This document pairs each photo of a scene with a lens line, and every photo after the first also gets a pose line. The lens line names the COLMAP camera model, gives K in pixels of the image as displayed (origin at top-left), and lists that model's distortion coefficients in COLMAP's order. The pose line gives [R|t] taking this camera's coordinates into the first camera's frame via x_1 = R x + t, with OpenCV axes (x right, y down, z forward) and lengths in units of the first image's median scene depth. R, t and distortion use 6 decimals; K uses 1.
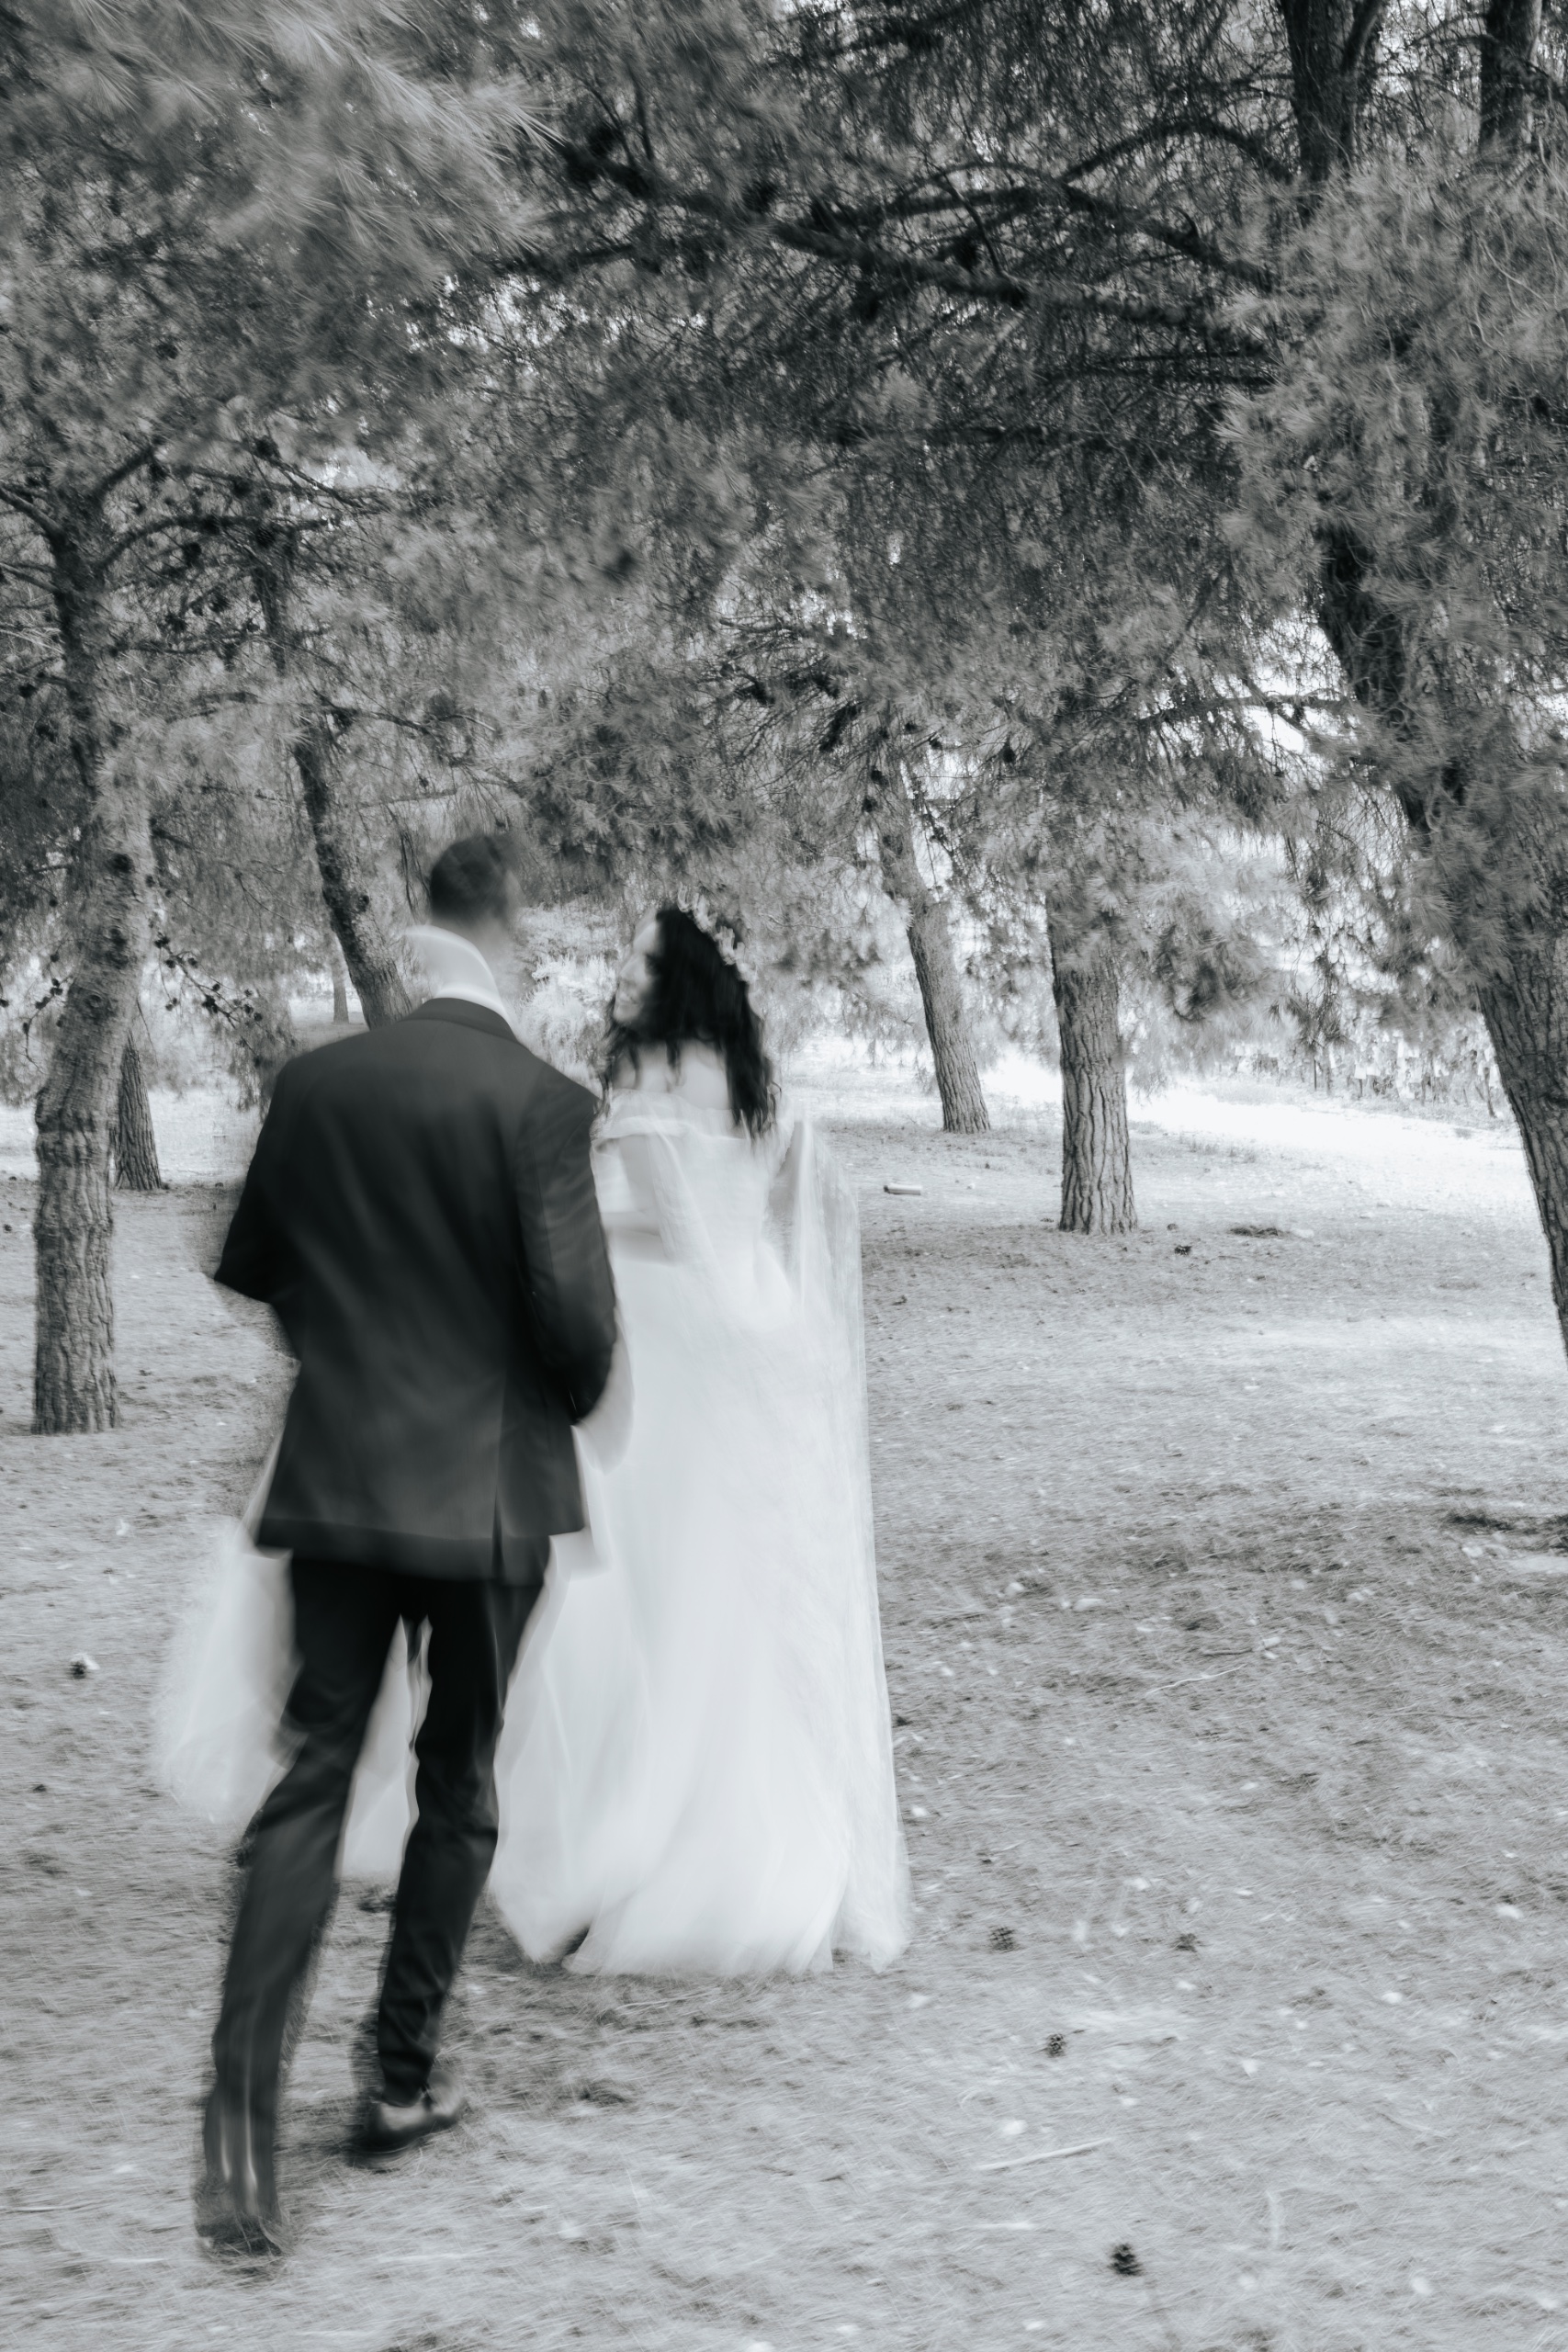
lens RADIAL K [[2135.3, 0, 784.0], [0, 2135.3, 1176.0], [0, 0, 1]] dist [0.041428, 0.002376]
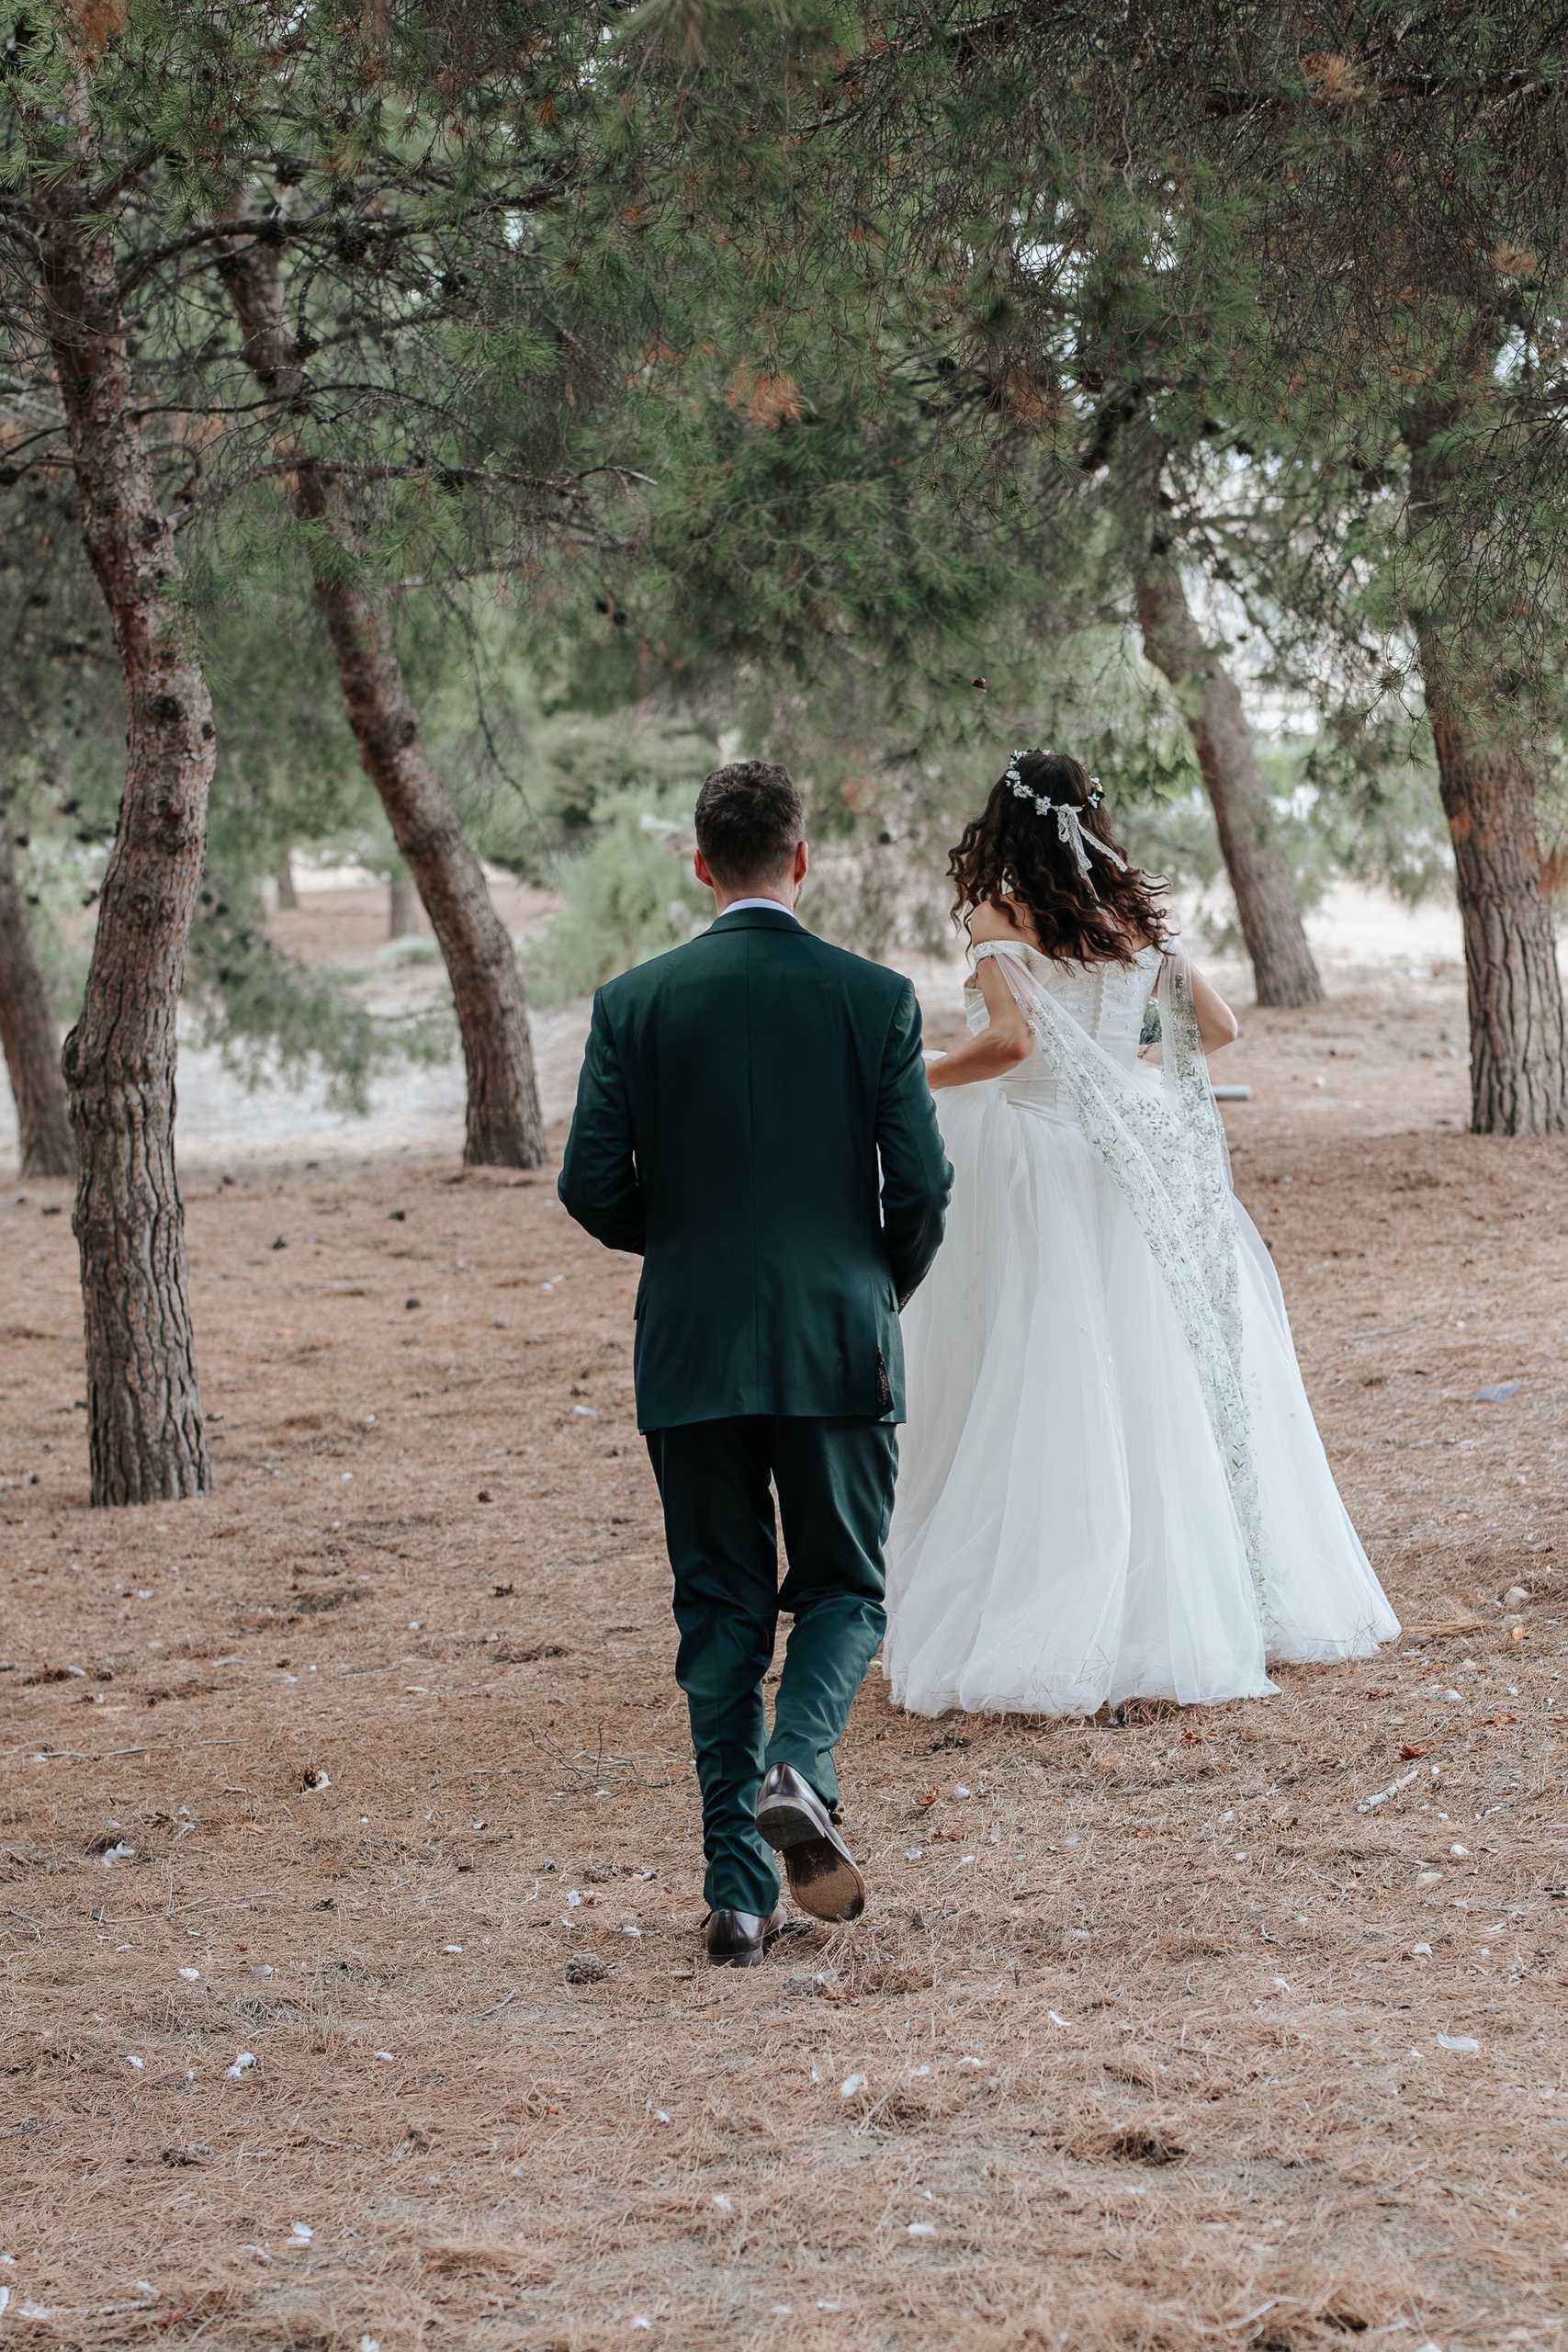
lens RADIAL K [[3632.2, 0, 784.0], [0, 3632.2, 1176.0], [0, 0, 1]] dist [0.011412, 0.269234]
pose [[0.997648, -0.067996, -0.008712, -0.089464], [0.068128, 0.997550, 0.015881, 0.004944], [0.007611, -0.016437, 0.999836, -0.196742]]
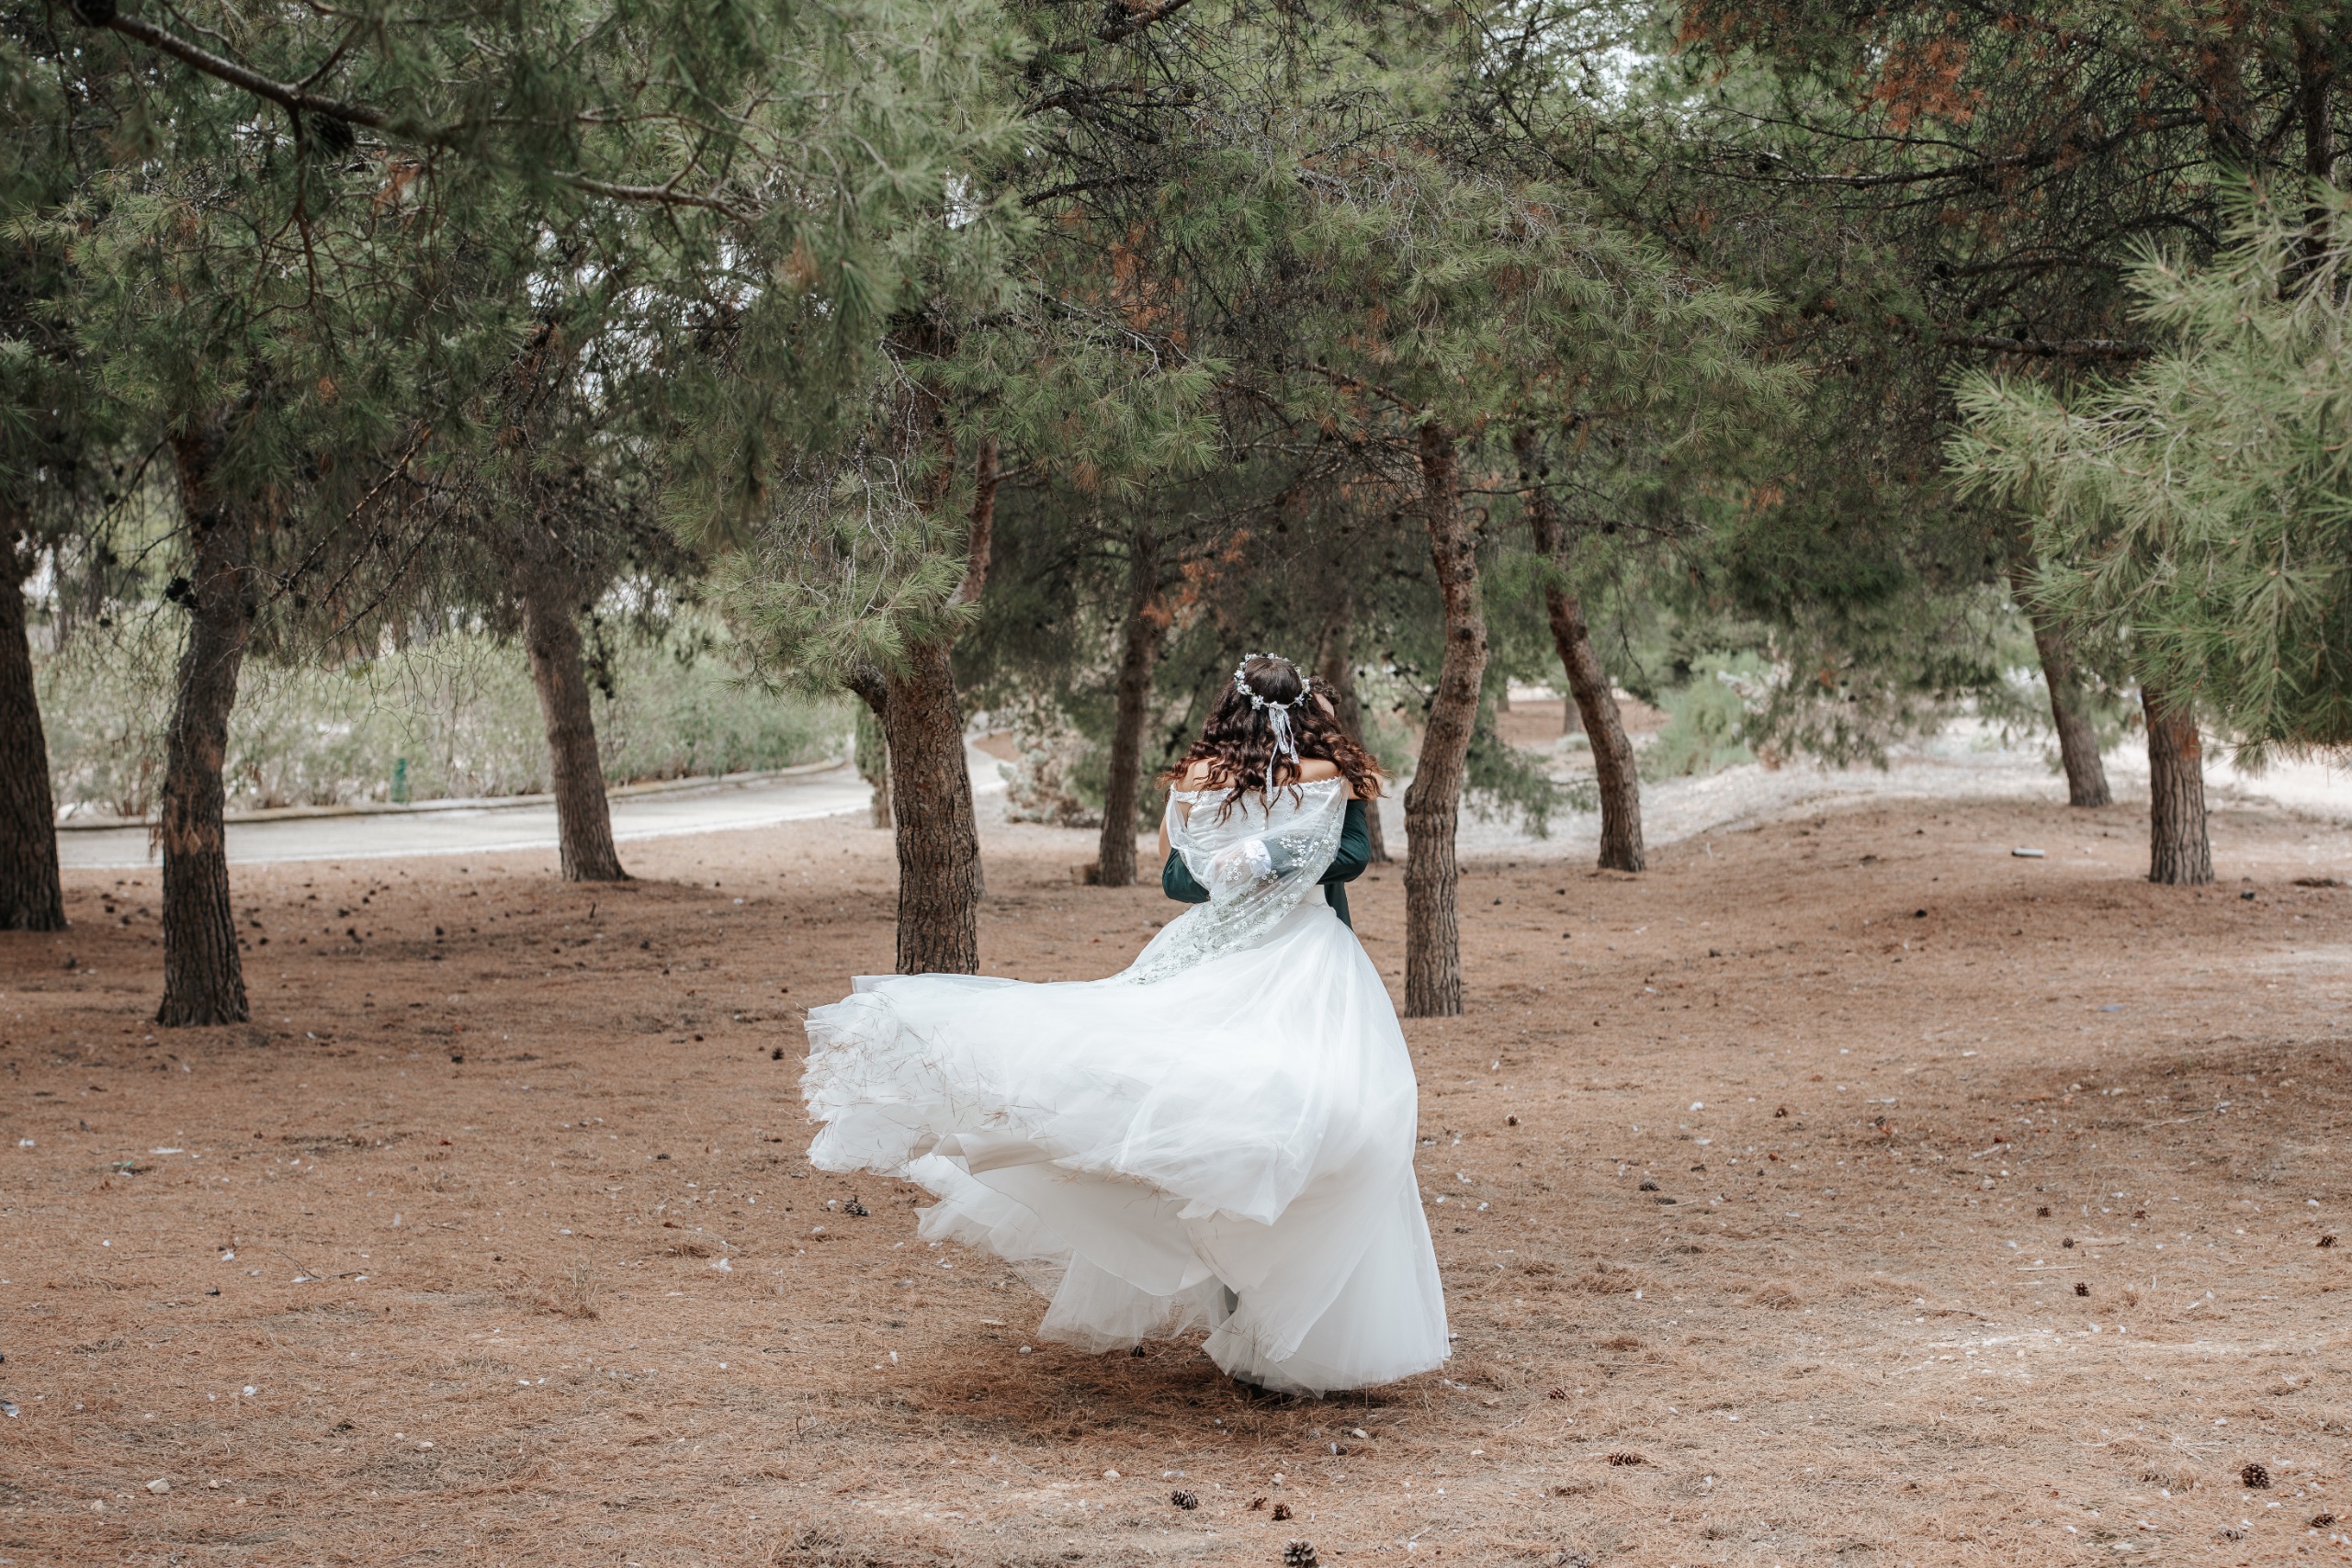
lens RADIAL K [[3216.4, 0, 1135.1], [0, 3216.4, 780.5], [0, 0, 1]] dist [0.056740, -0.103732]
pose [[0.970533, -0.013987, -0.240561, 0.005504], [0.006708, 0.999495, -0.031054, 0.021374], [0.240874, 0.028525, 0.970137, -1.082174]]
